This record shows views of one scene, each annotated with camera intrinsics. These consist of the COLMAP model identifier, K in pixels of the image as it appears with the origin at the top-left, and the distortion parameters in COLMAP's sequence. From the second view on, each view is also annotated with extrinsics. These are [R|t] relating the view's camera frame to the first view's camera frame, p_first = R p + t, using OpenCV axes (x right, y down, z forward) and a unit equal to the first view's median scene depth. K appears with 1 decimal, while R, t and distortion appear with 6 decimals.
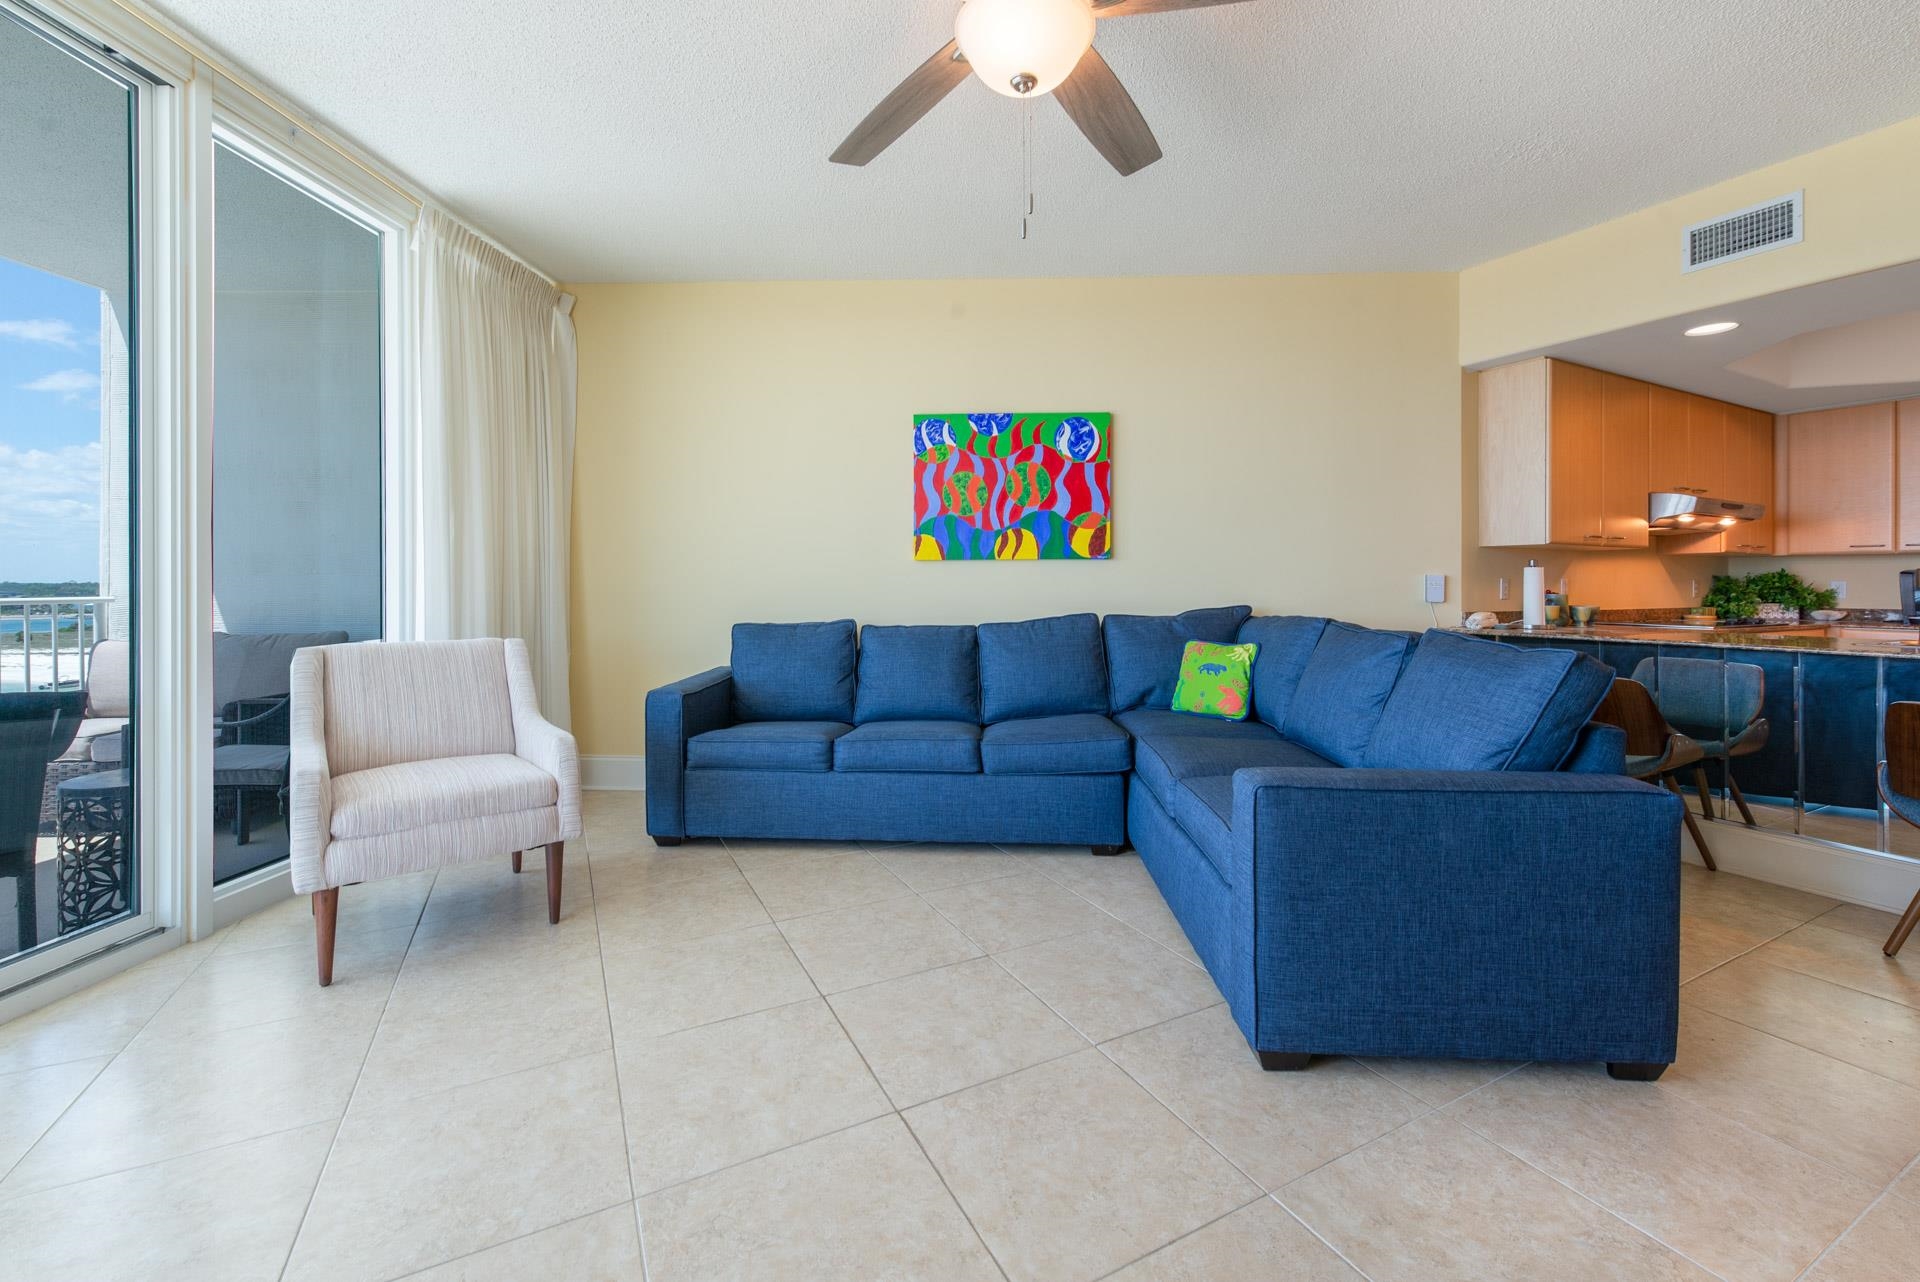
lens RADIAL K [[763.2, 0, 955.0], [0, 763.2, 597.0], [0, 0, 1]] dist [0.000938, -0.000007]
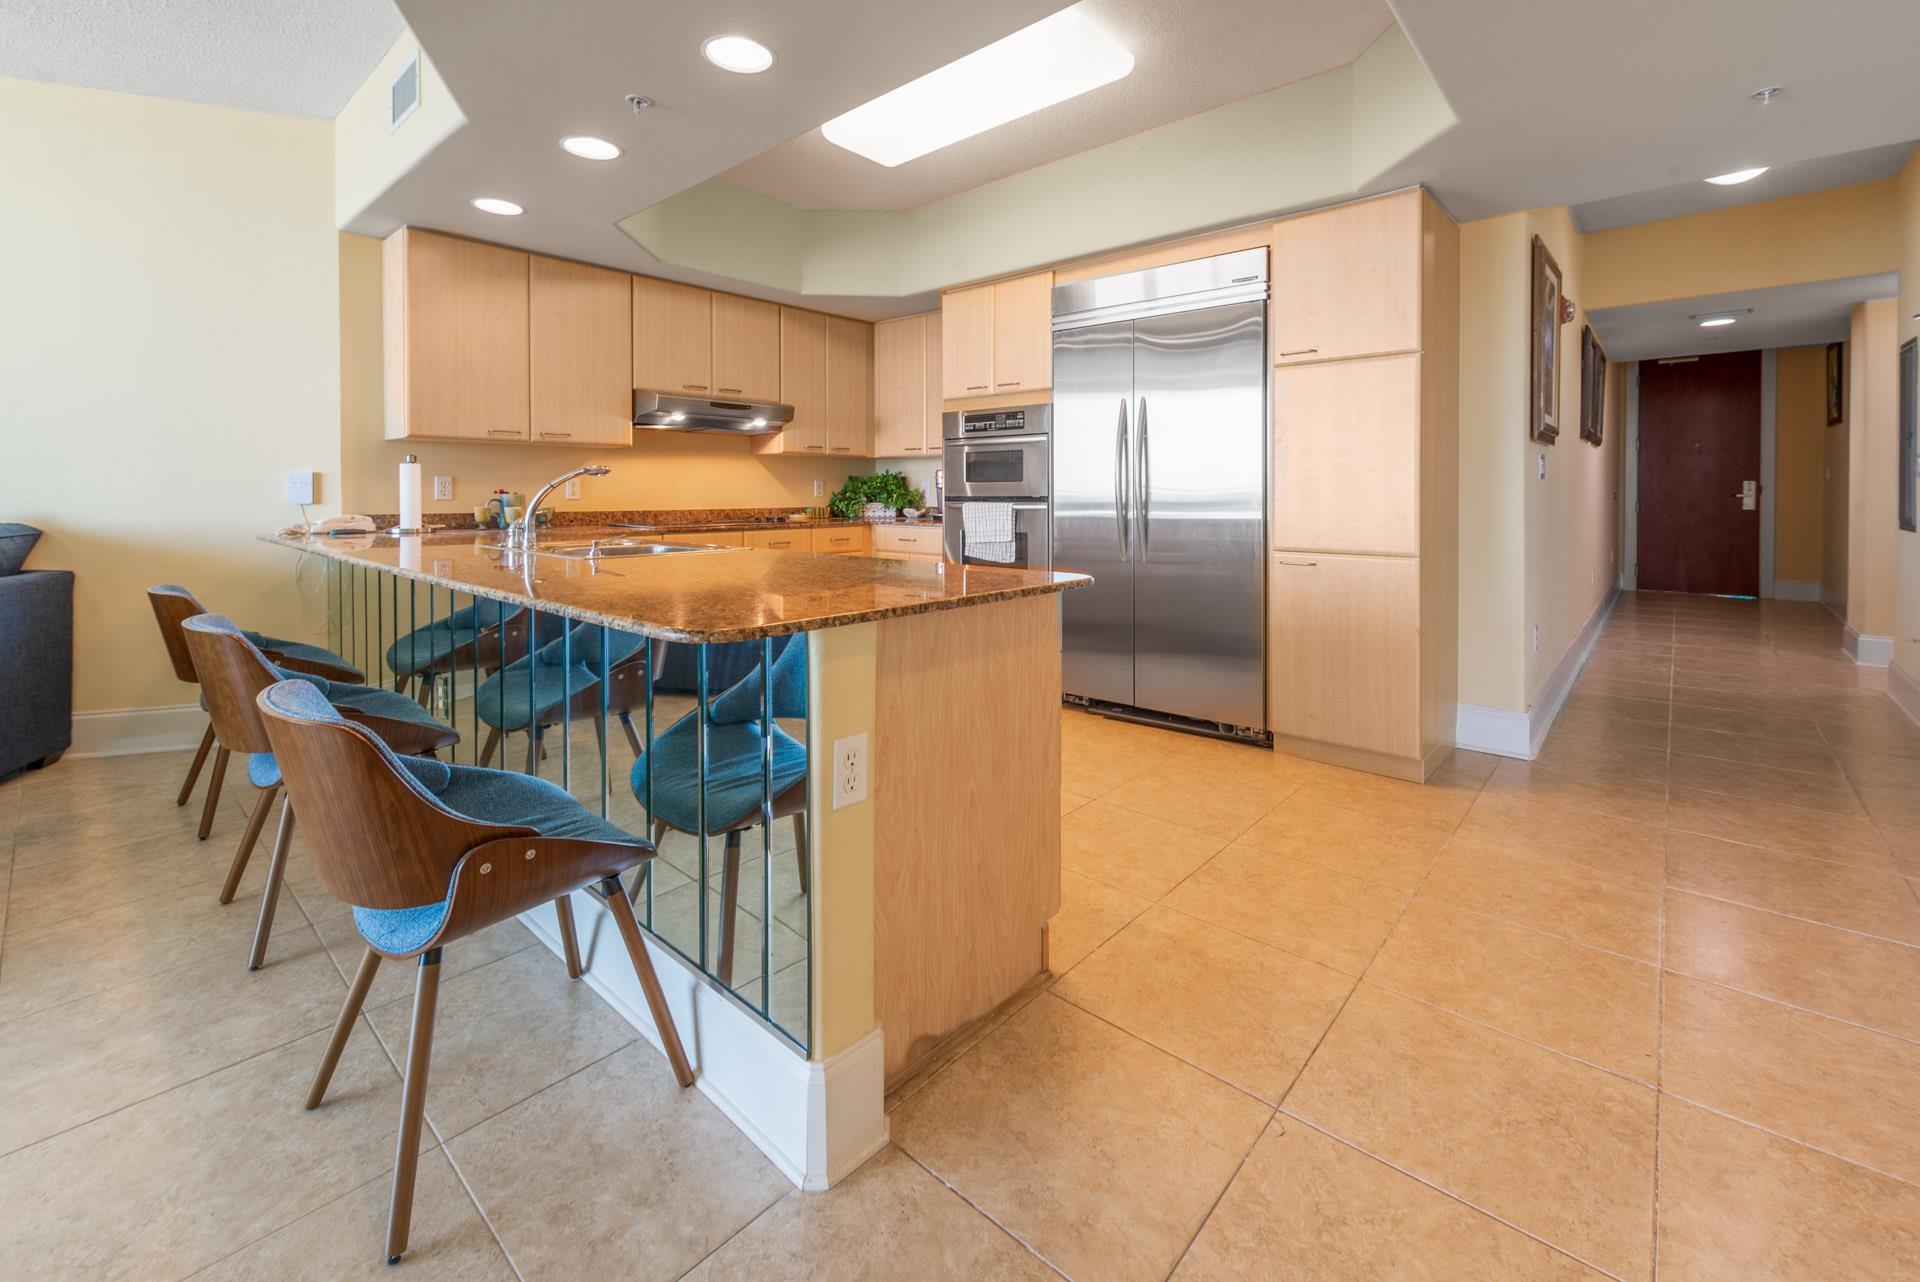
lens RADIAL K [[806.6, 0, 963.4], [0, 806.6, 513.5], [0, 0, 1]] dist [0.002070, 0.000239]
pose [[0.929558, -0.011272, 0.368504, 0.775352], [0.003435, 0.999754, 0.021915, -0.000204], [-0.368660, -0.019106, 0.929368, -0.082074]]
